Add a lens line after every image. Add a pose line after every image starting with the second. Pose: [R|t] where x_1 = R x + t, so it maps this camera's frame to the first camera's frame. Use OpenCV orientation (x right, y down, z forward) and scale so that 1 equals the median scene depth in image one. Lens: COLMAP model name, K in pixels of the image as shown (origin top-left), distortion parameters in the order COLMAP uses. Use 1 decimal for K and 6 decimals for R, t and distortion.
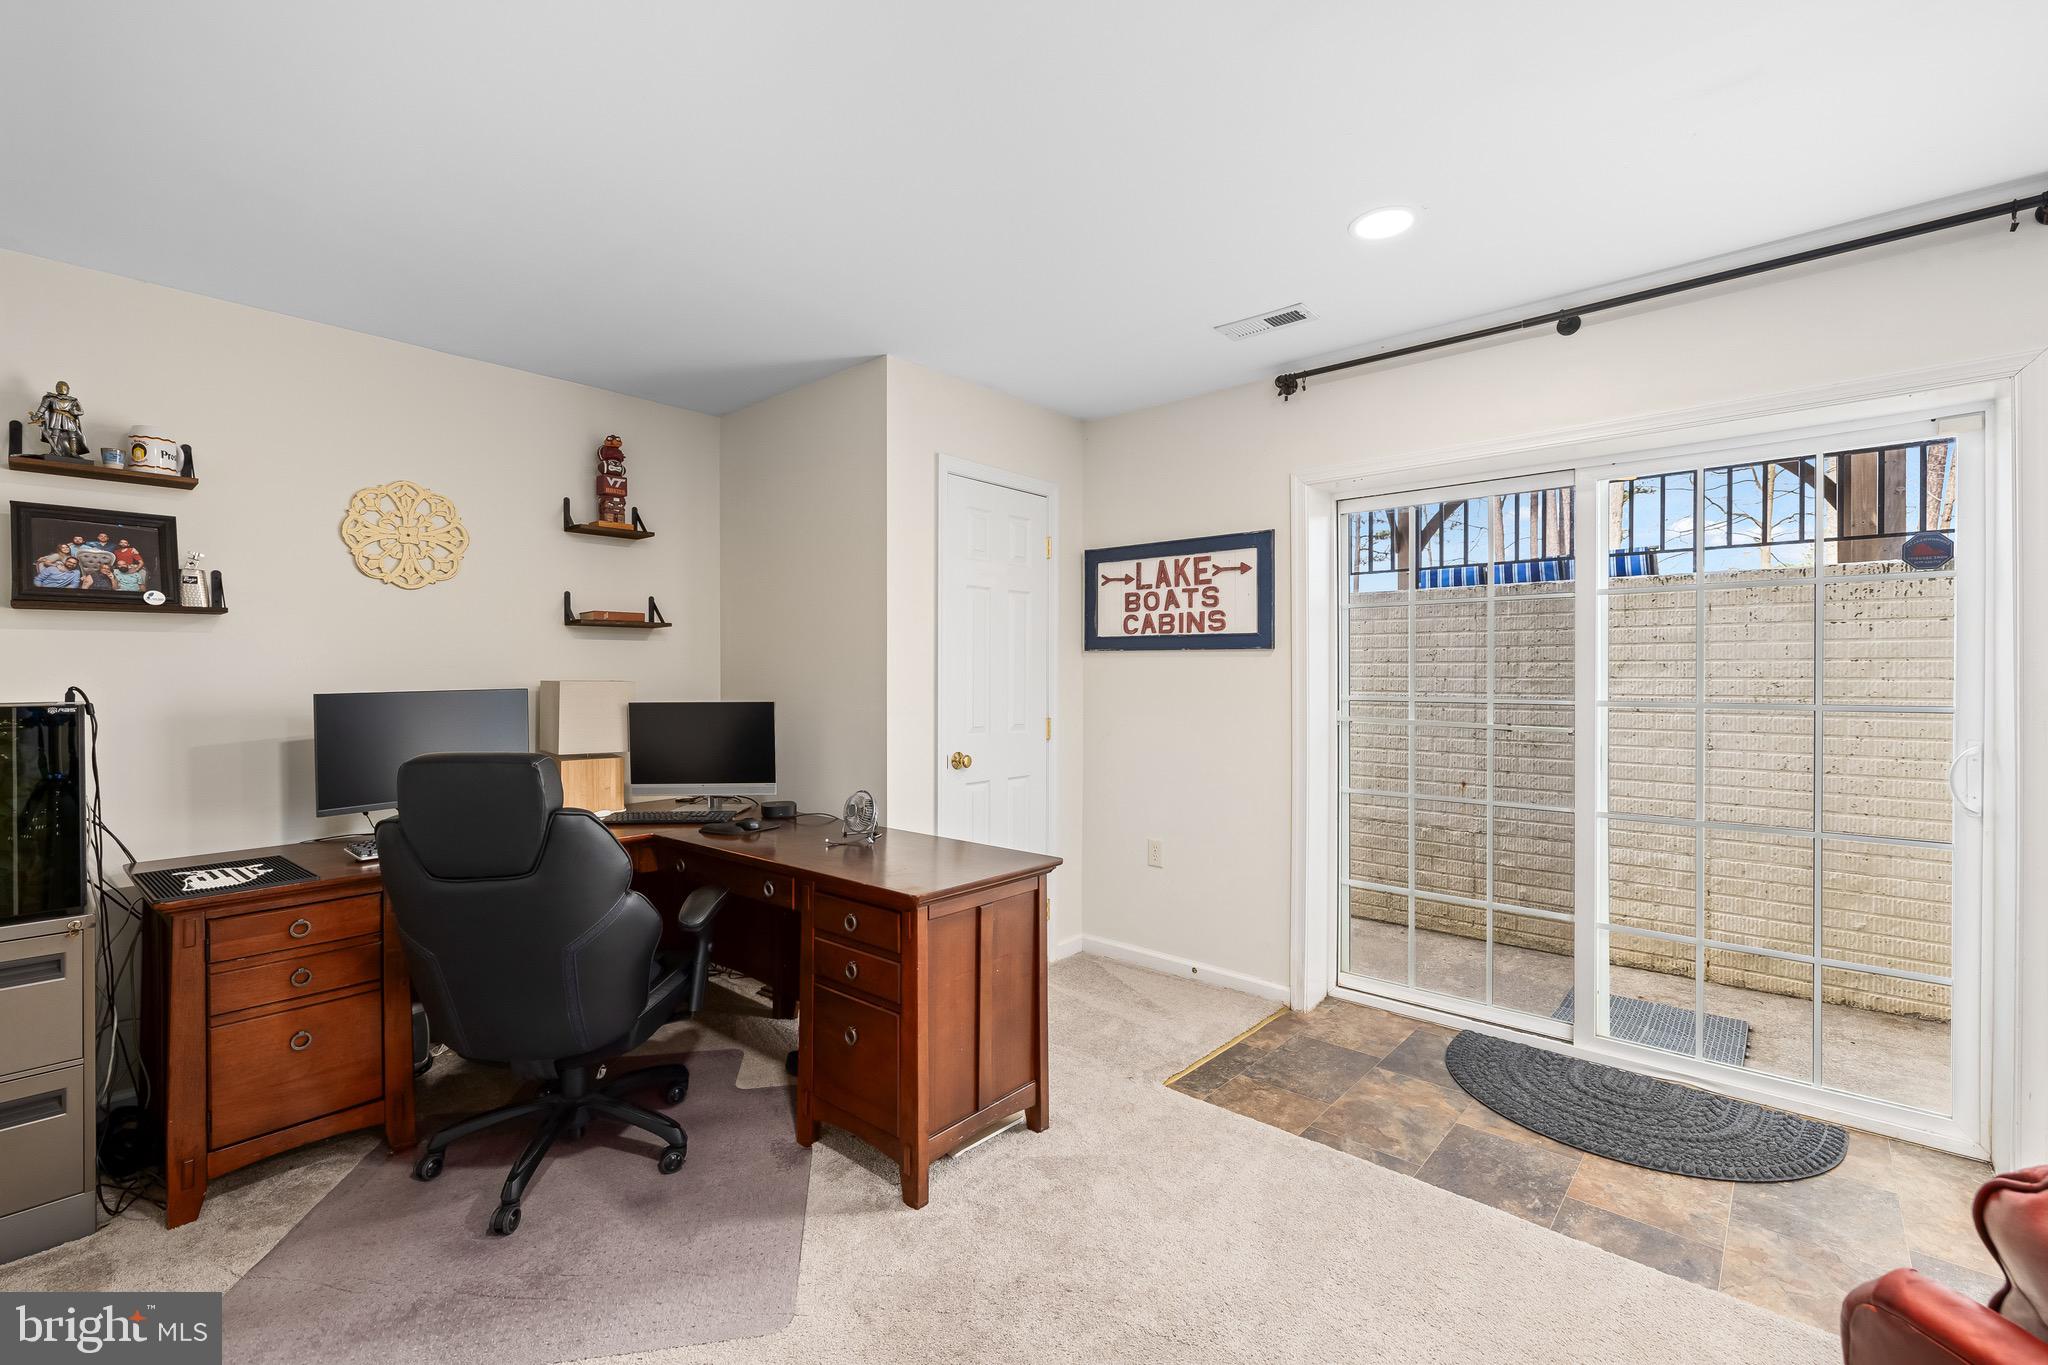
lens RADIAL K [[865.3, 0, 1017.8], [0, 865.3, 682.3], [0, 0, 1]] dist [0.002406, 0.000218]
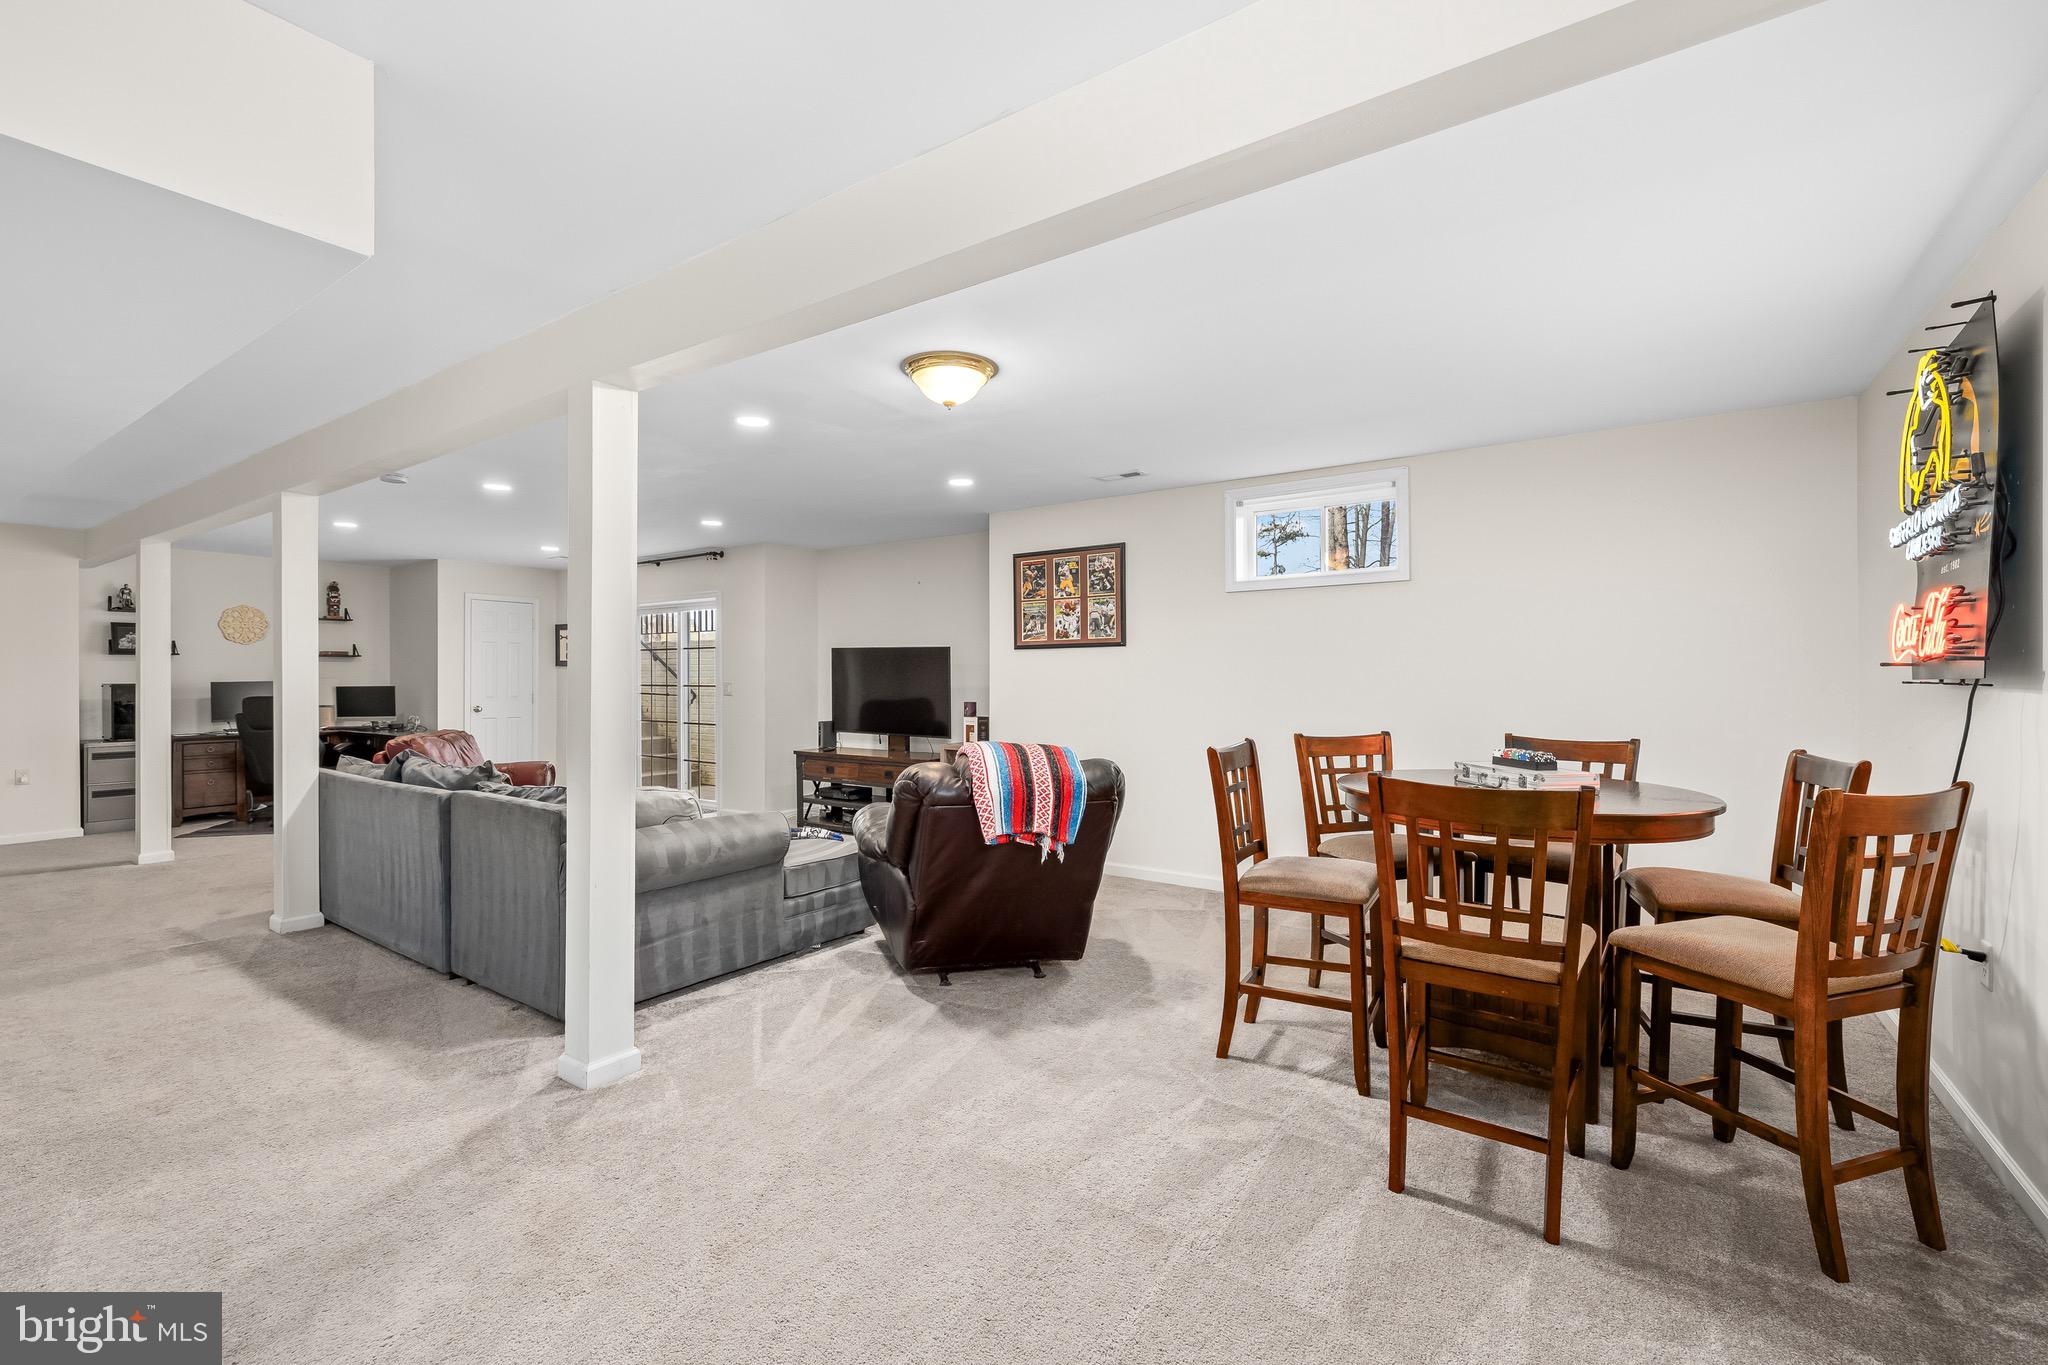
lens RADIAL K [[865.3, 0, 1025.5], [0, 865.3, 679.2], [0, 0, 1]] dist [0.002406, 0.000218]
pose [[0.992858, 0.001778, 0.119289, 1.324098], [-0.000971, 0.999976, -0.006822, 0.017290], [-0.119299, 0.006657, 0.992836, -1.879734]]
